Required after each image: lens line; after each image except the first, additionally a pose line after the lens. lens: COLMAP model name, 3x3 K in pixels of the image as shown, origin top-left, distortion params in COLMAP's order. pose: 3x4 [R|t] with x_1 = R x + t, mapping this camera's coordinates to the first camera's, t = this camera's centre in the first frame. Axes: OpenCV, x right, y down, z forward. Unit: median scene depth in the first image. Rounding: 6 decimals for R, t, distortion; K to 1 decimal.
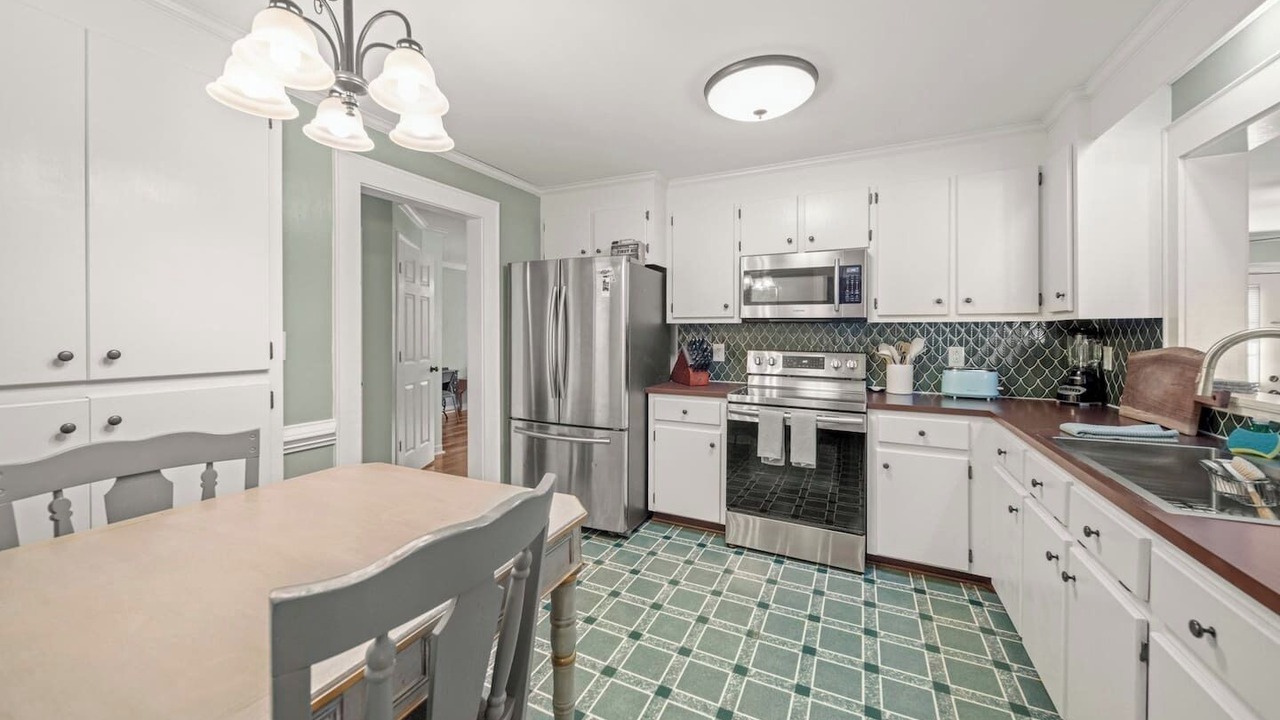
lens RADIAL K [[454.5, 0, 640.2], [0, 454.5, 353.3], [0, 0, 1]] dist [-0.001359, -0.000195]
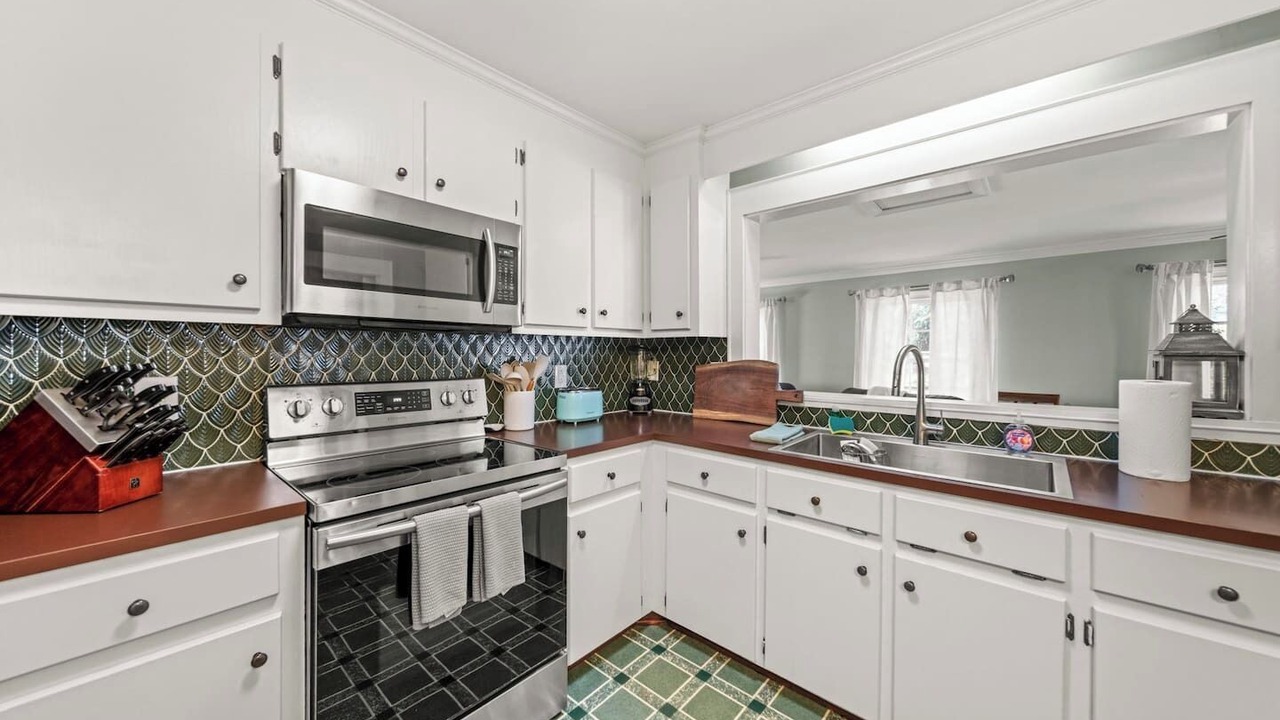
lens RADIAL K [[454.5, 0, 640.2], [0, 454.5, 353.3], [0, 0, 1]] dist [-0.001359, -0.000195]
pose [[0.270800, -0.006544, 0.962614, -0.116457], [0.042715, 0.999074, -0.005224, -0.028541], [-0.961688, 0.042533, 0.270828, 0.686293]]
